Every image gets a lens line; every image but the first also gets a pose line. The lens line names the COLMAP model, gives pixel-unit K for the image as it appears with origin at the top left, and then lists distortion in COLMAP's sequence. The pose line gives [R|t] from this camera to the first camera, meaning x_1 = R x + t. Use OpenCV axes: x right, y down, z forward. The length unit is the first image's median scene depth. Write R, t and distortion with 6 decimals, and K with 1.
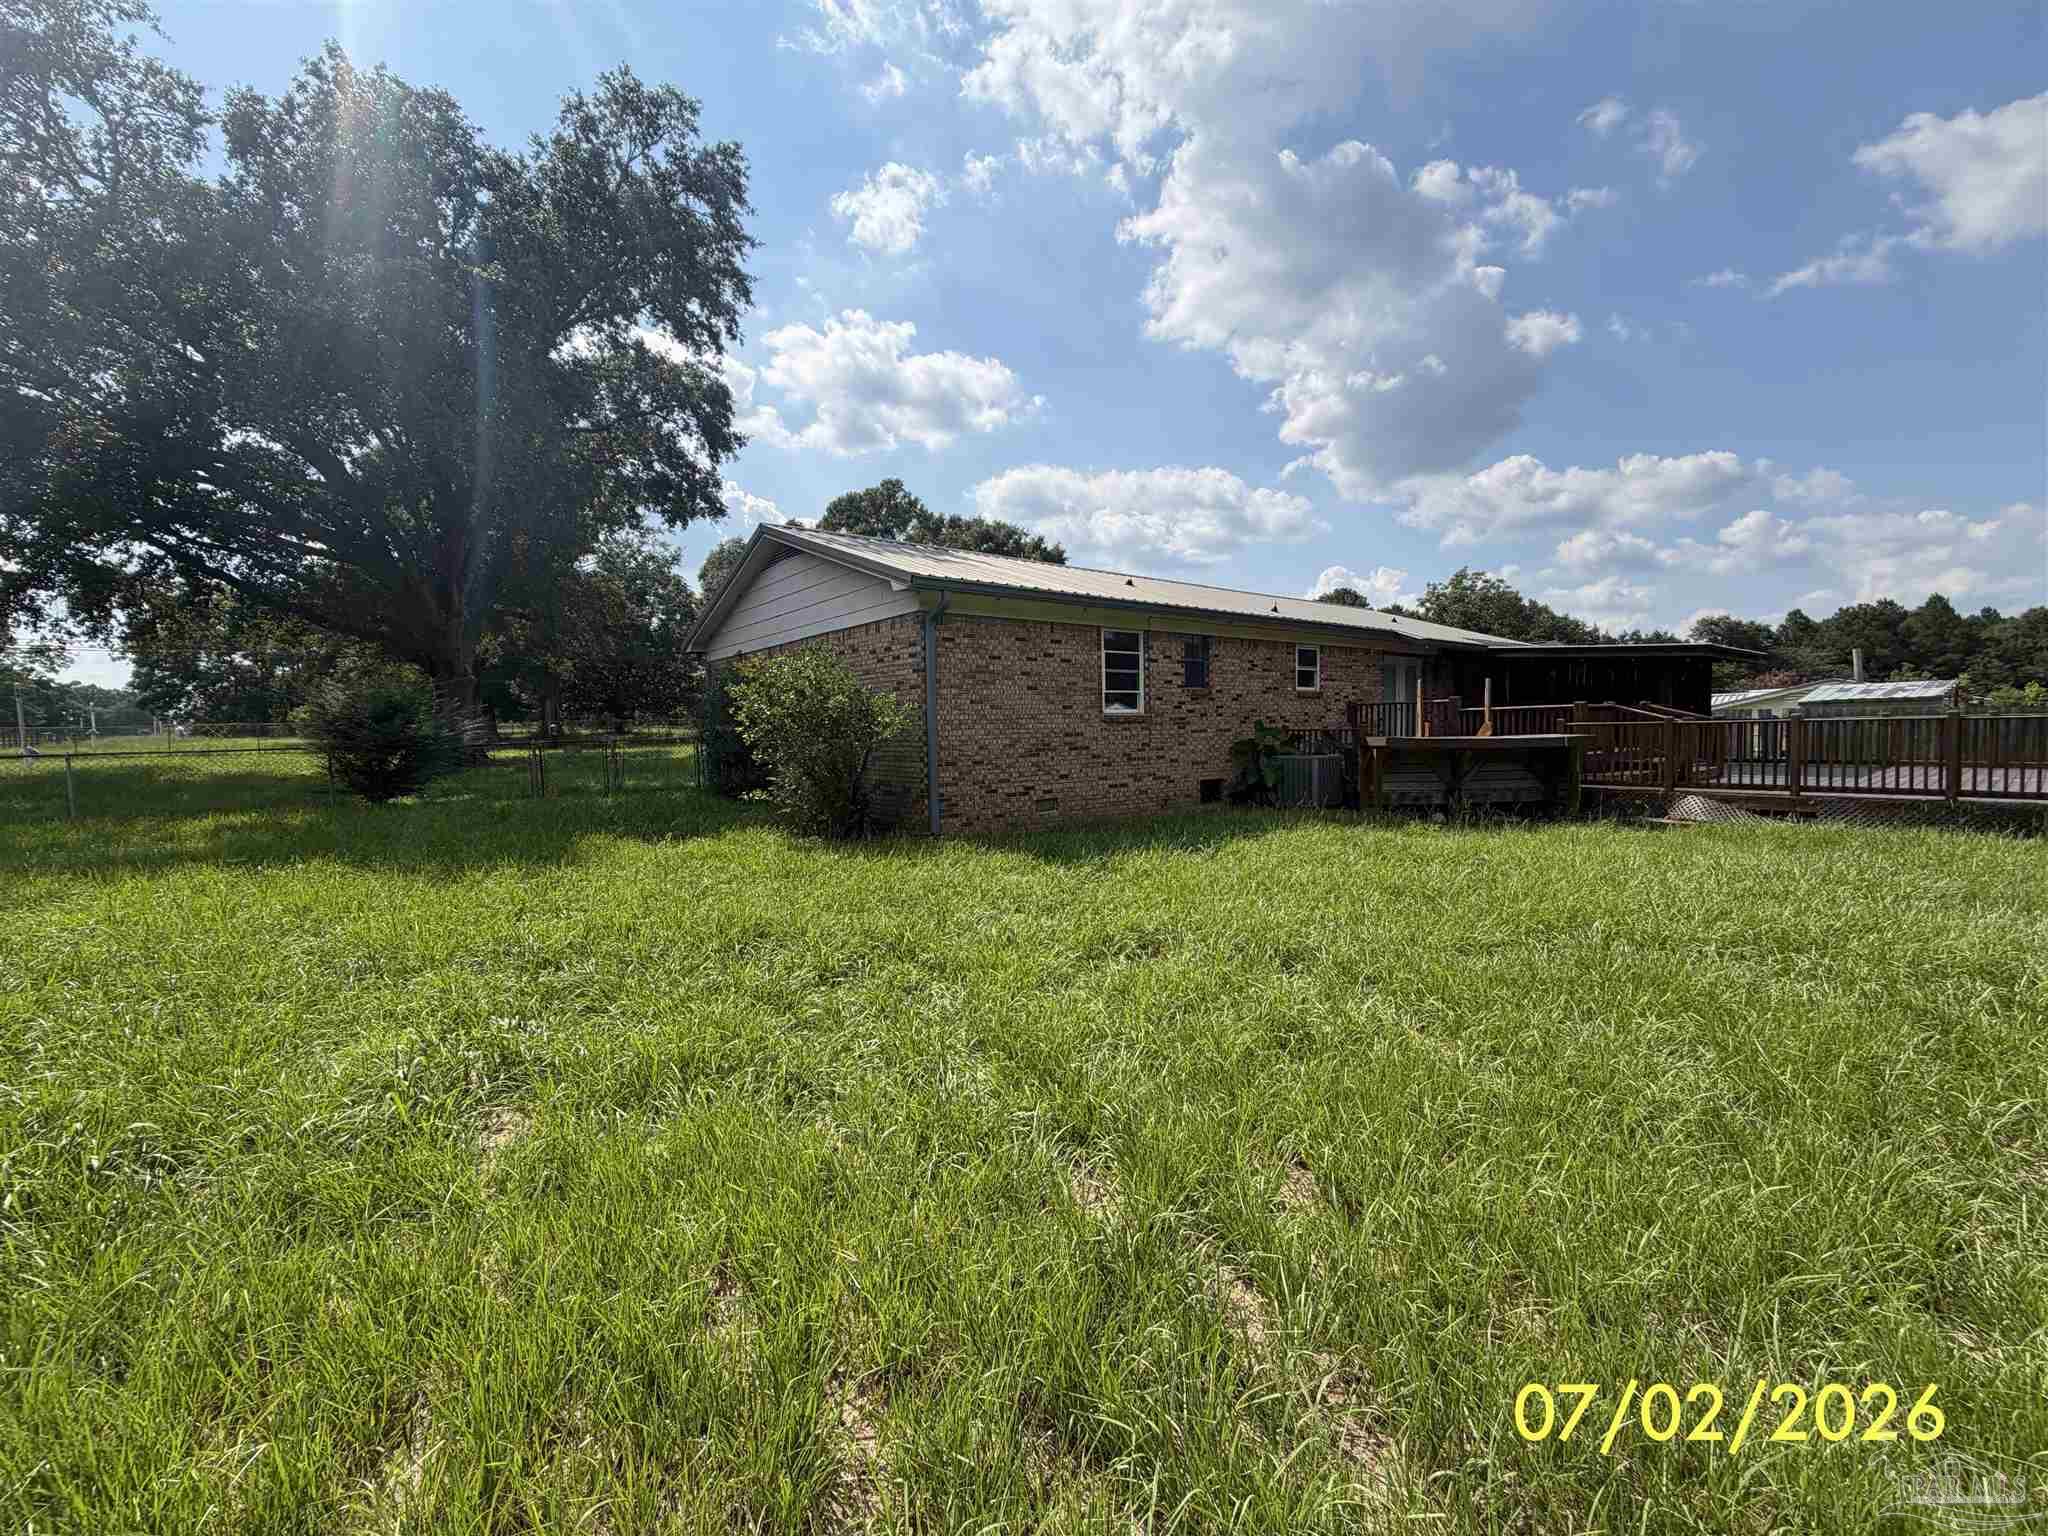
lens RADIAL K [[820.0, 0, 1021.1], [0, 820.0, 769.1], [0, 0, 1]] dist [0.000950, 0.000790]
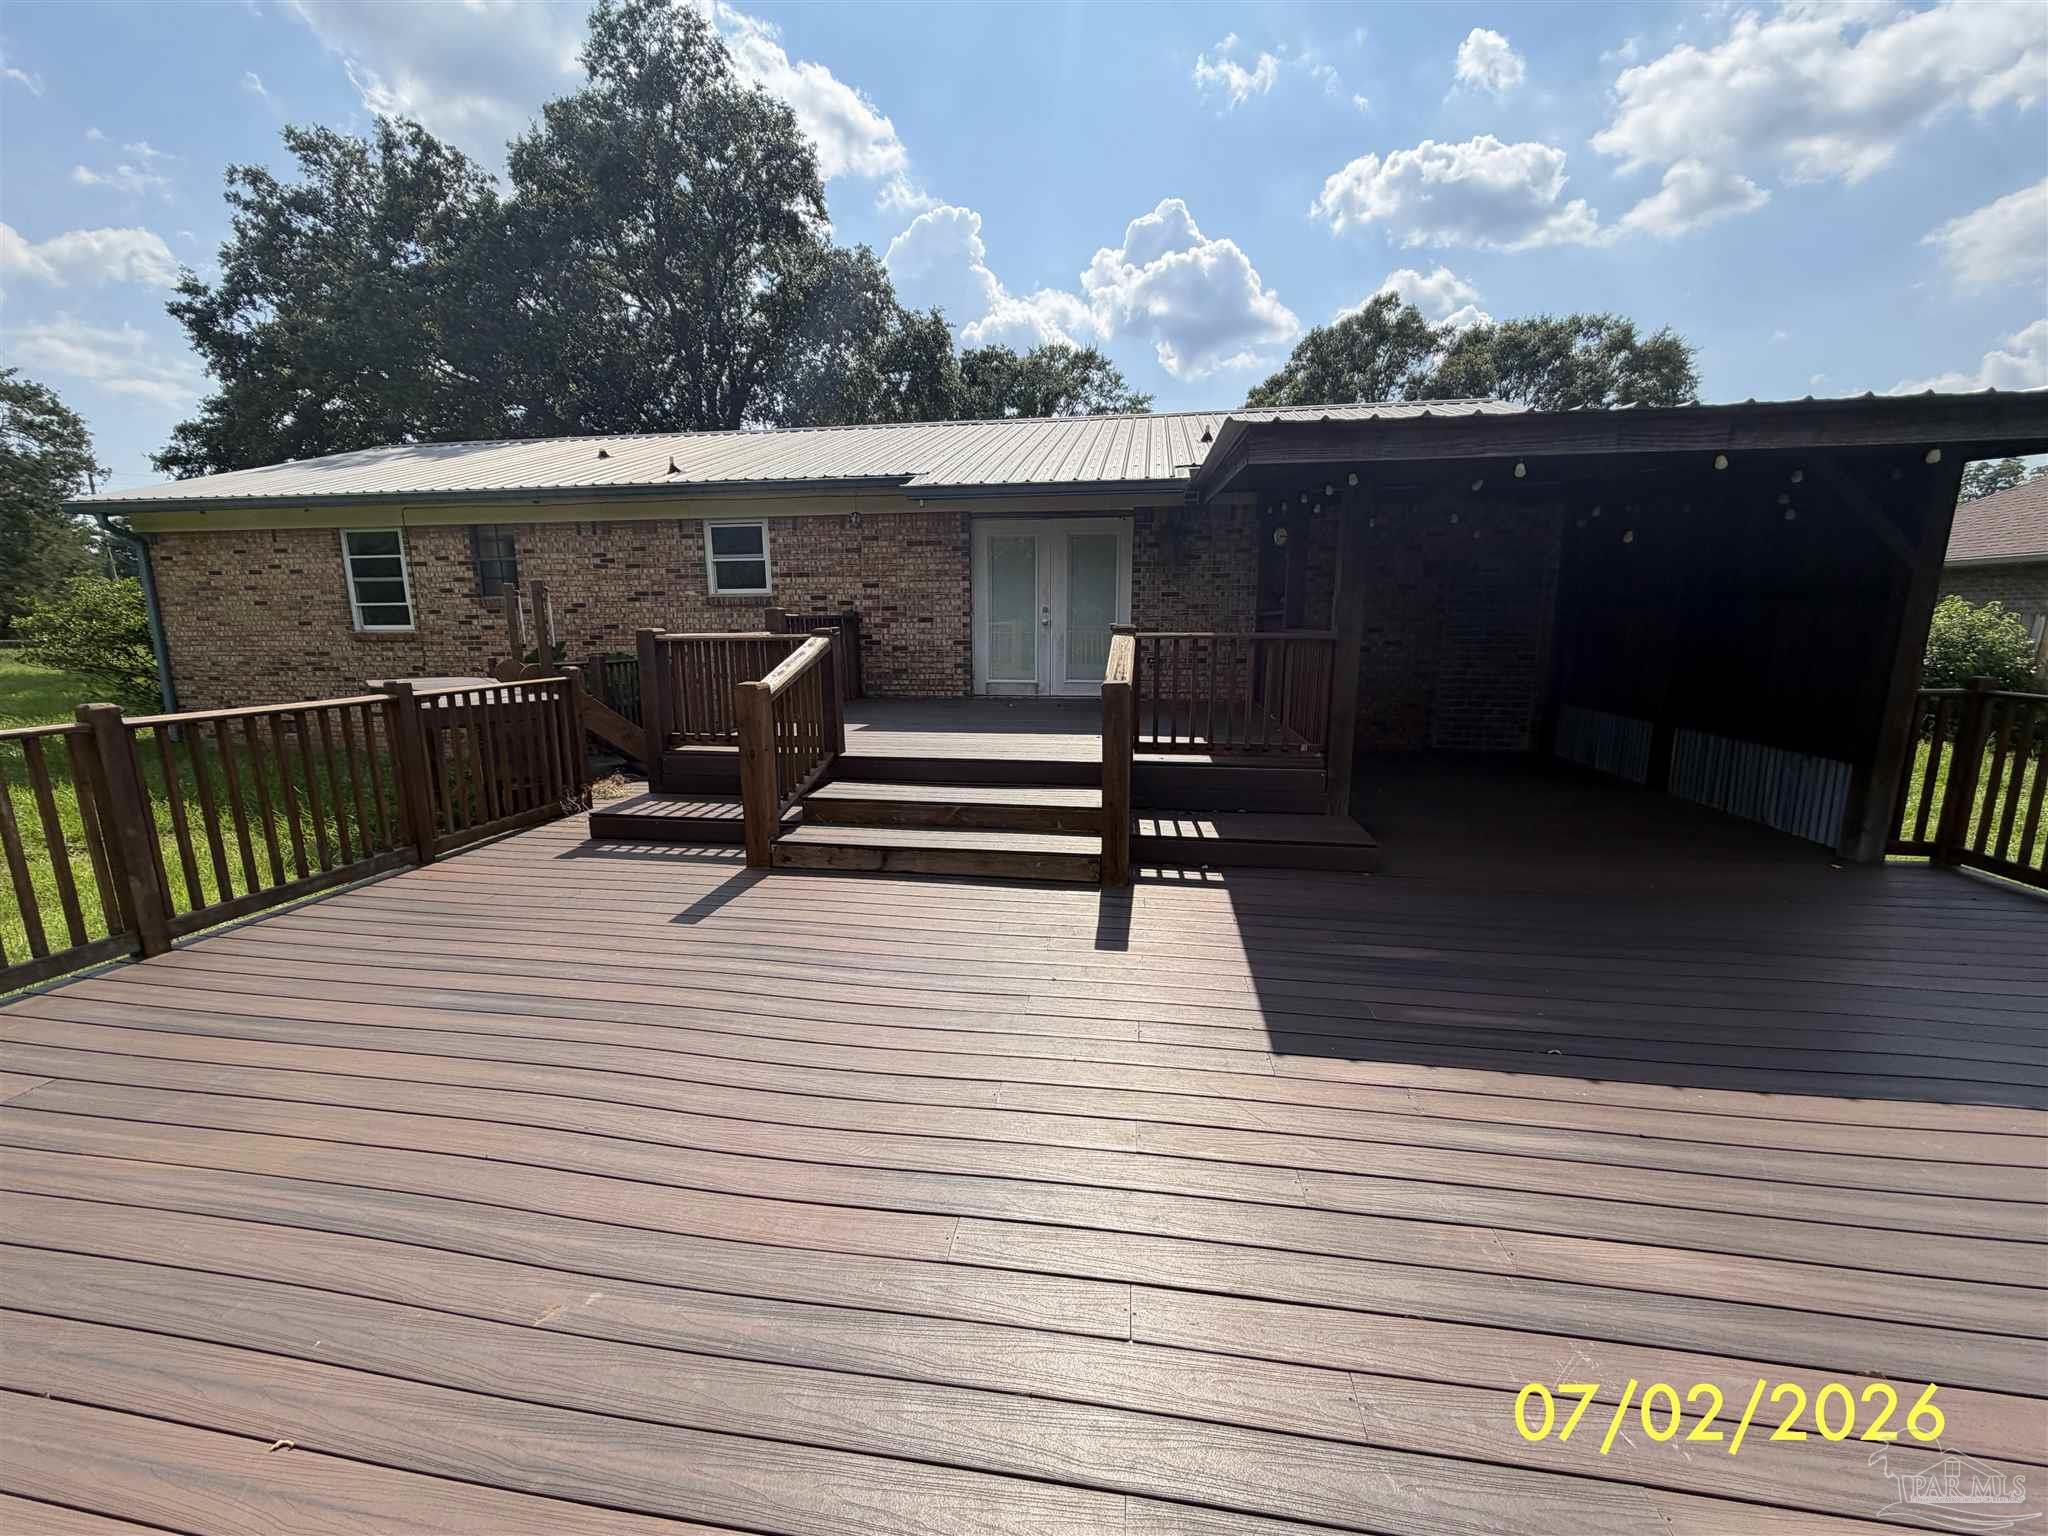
lens RADIAL K [[820.0, 0, 1019.3], [0, 820.0, 775.9], [0, 0, 1]] dist [0.000950, 0.000790]
pose [[0.674079, 0.157555, -0.721661, 1.182469], [-0.044506, 0.983875, 0.173231, -0.094183], [0.737317, -0.084653, 0.670222, 0.881773]]
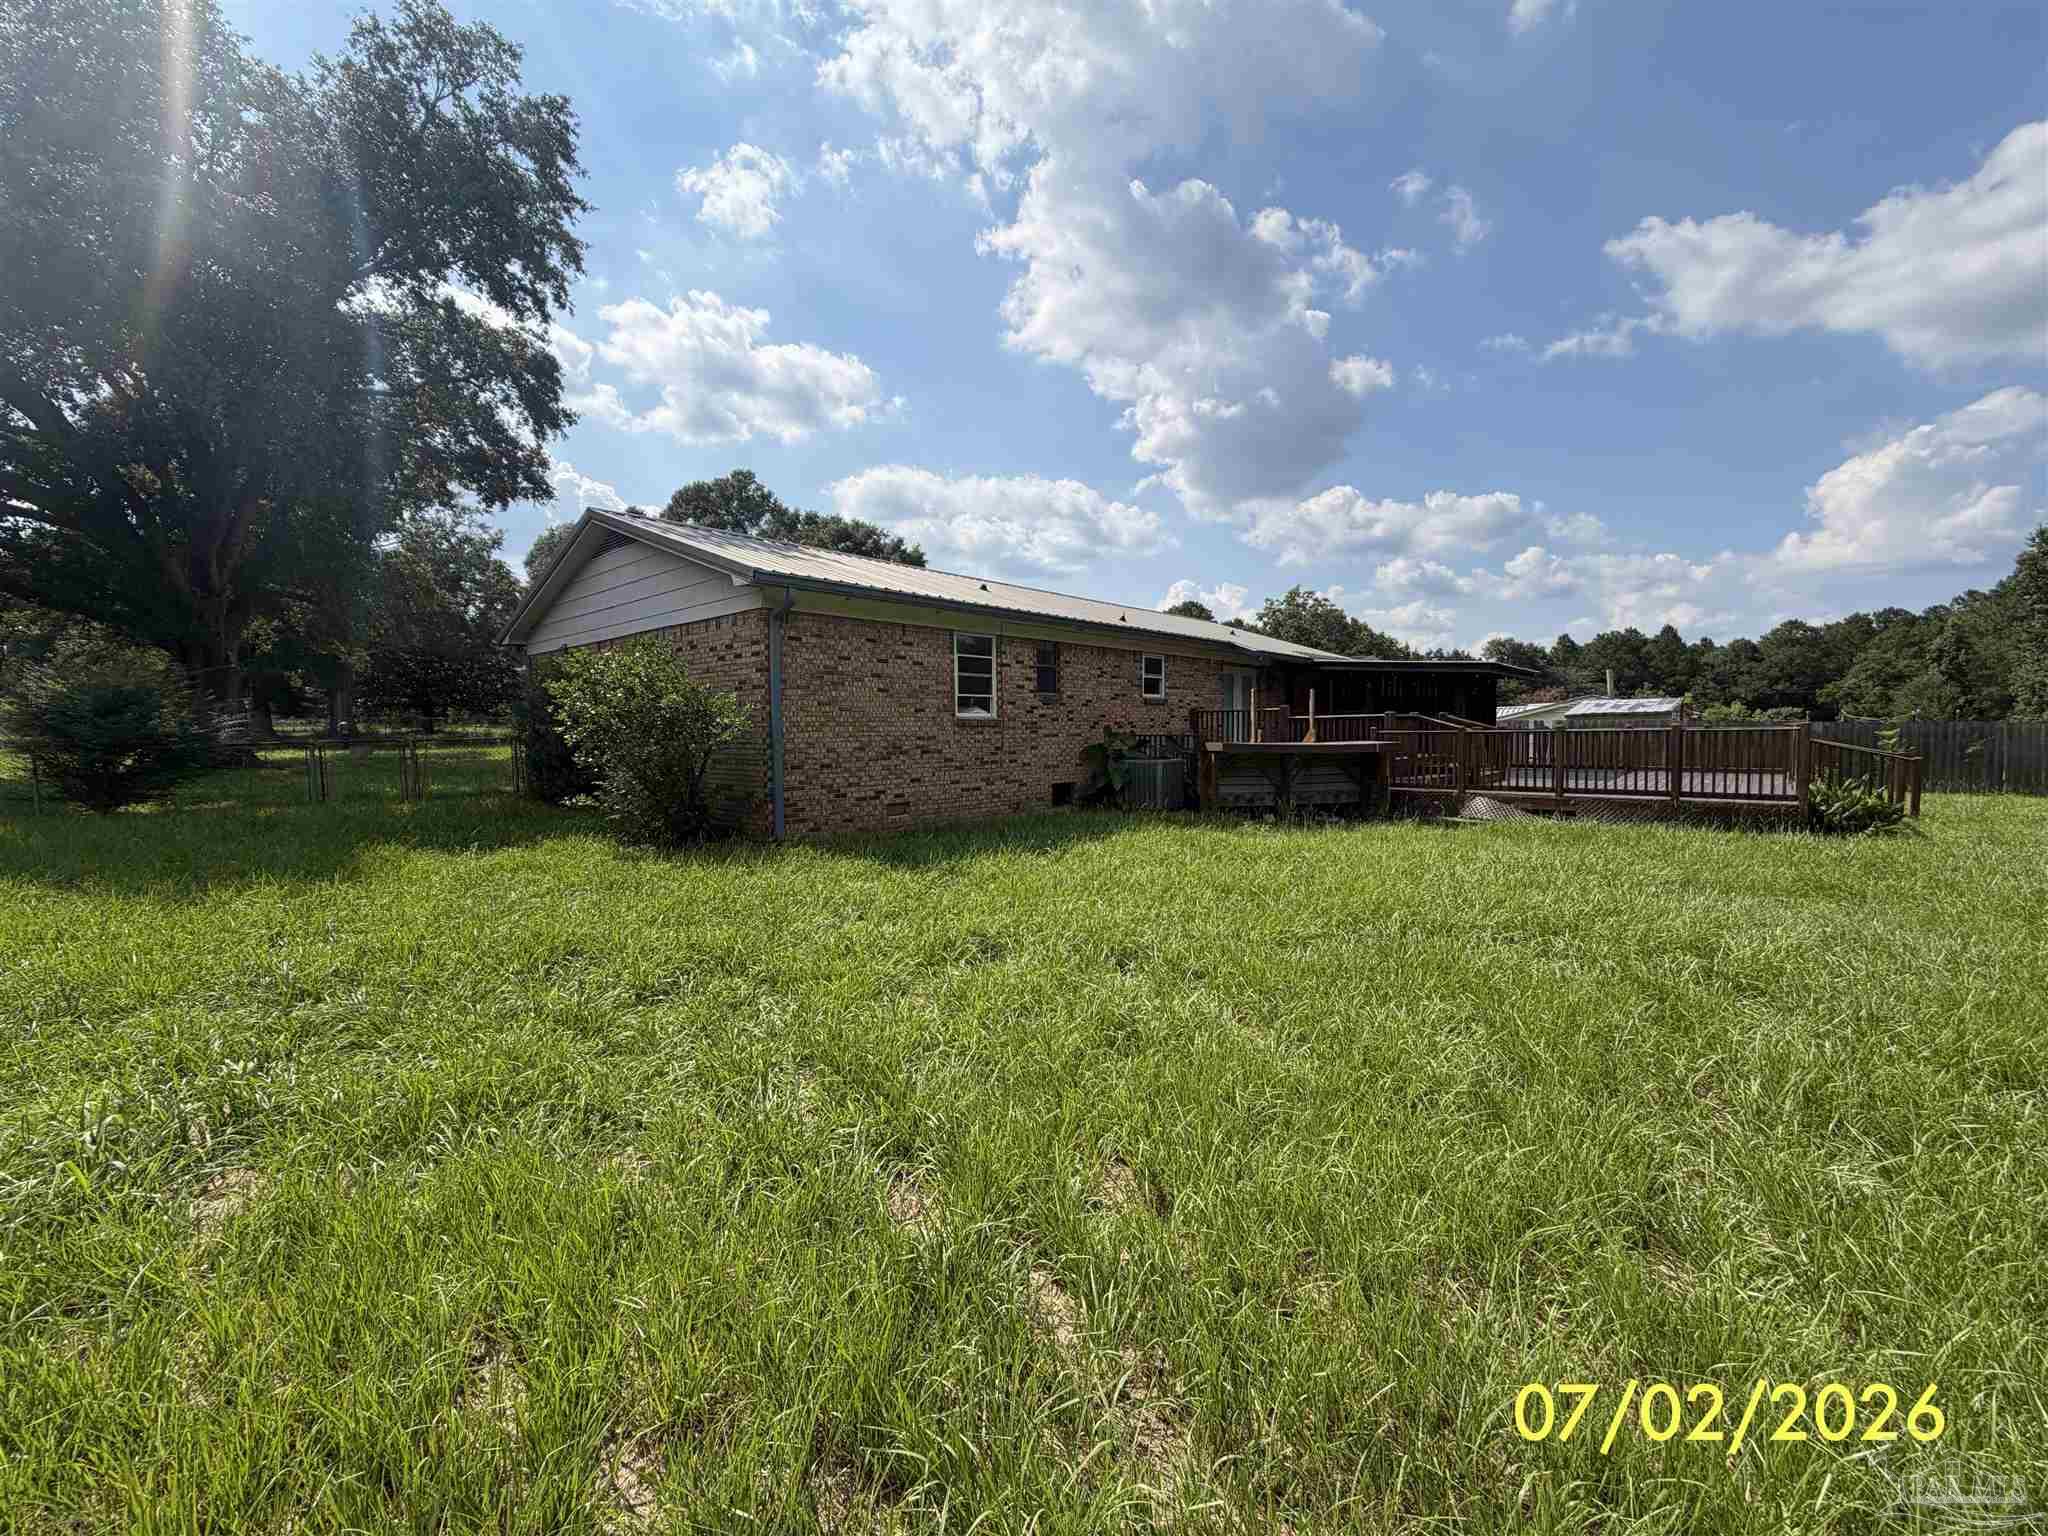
lens RADIAL K [[820.0, 0, 1022.5], [0, 820.0, 766.9], [0, 0, 1]] dist [0.000950, 0.000790]
pose [[0.985379, 0.002284, 0.170362, 0.009580], [-0.001033, 0.999972, -0.007432, 0.000143], [-0.170374, 0.007148, 0.985354, 0.002956]]
